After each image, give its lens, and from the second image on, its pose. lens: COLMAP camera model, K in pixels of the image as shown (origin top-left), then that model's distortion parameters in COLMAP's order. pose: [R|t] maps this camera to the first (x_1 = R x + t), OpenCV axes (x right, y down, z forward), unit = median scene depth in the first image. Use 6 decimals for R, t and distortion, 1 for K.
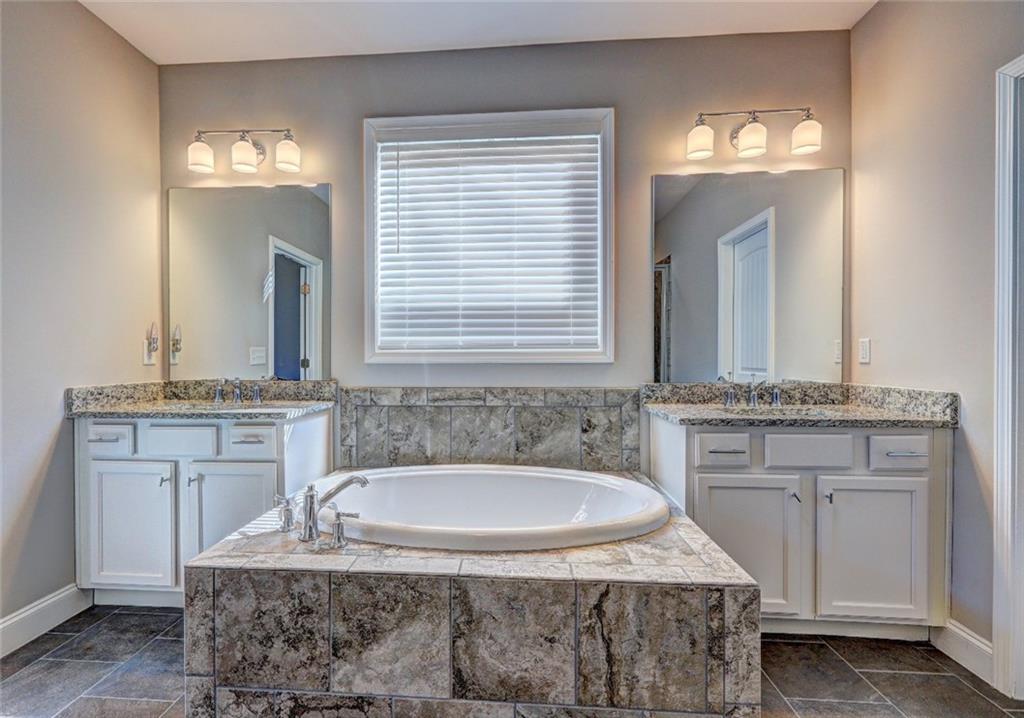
lens RADIAL K [[482.9, 0, 506.1], [0, 482.9, 363.1], [0, 0, 1]] dist [-0.003095, 0.000669]
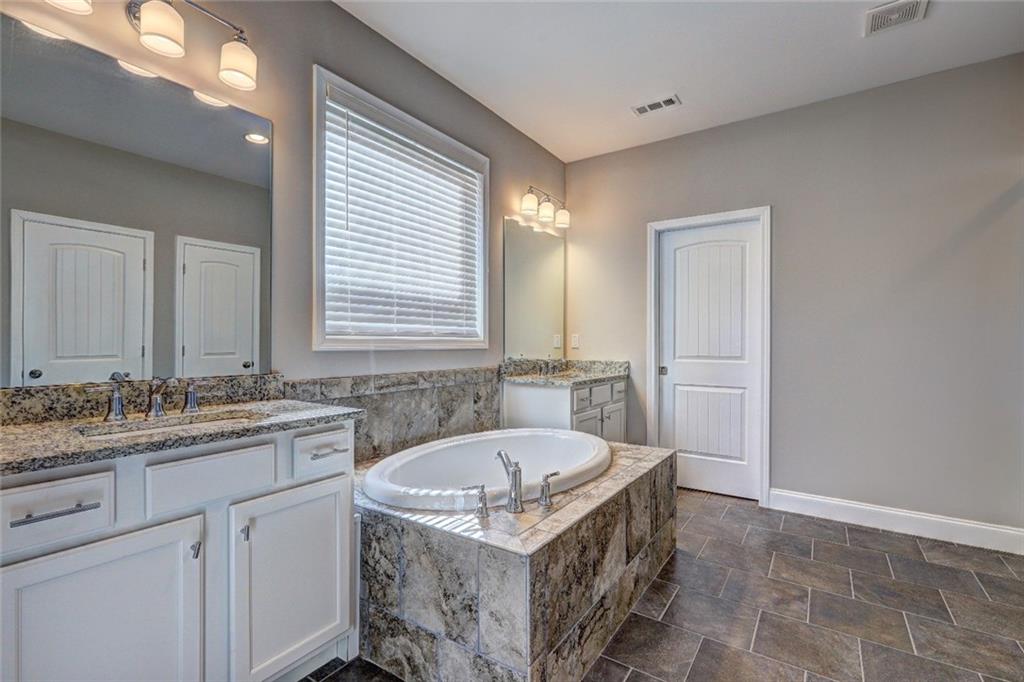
lens RADIAL K [[459.1, 0, 508.6], [0, 459.1, 340.0], [0, 0, 1]] dist [-0.007508, 0.003853]
pose [[0.506098, 0.009741, 0.862421, -0.838866], [0.005096, 0.999885, -0.014284, -0.005677], [-0.862461, 0.011625, 0.505990, 0.307387]]
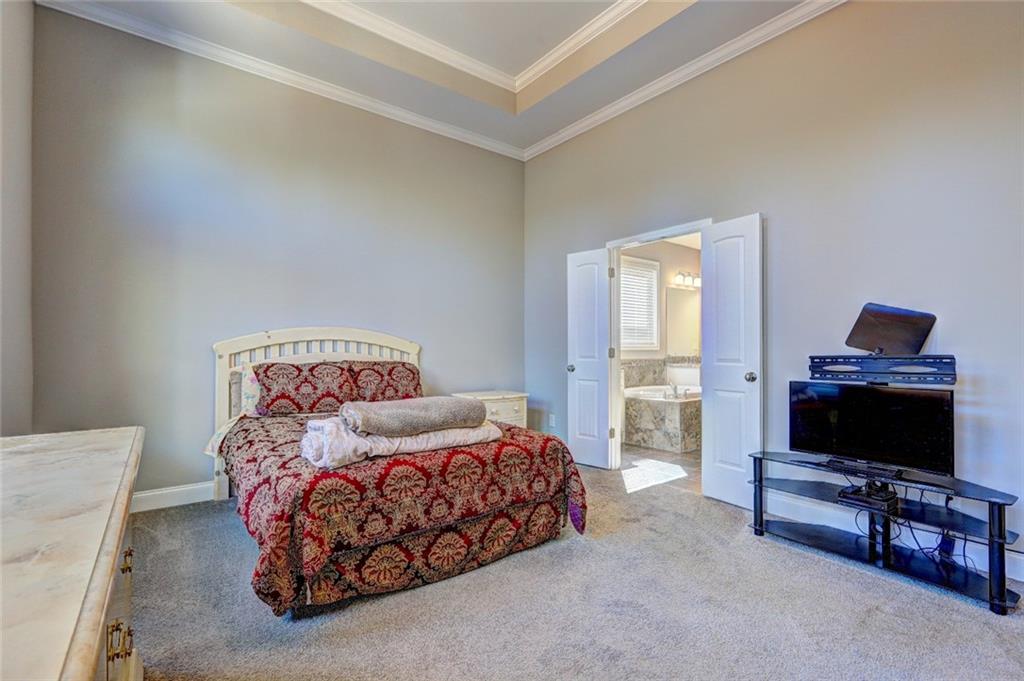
lens RADIAL K [[459.1, 0, 505.0], [0, 459.1, 343.2], [0, 0, 1]] dist [-0.007508, 0.003853]
pose [[0.750295, 0.008102, 0.661053, -2.300445], [0.003925, 0.999853, -0.016709, 0.001473], [-0.661091, 0.015132, 0.750153, -0.462691]]
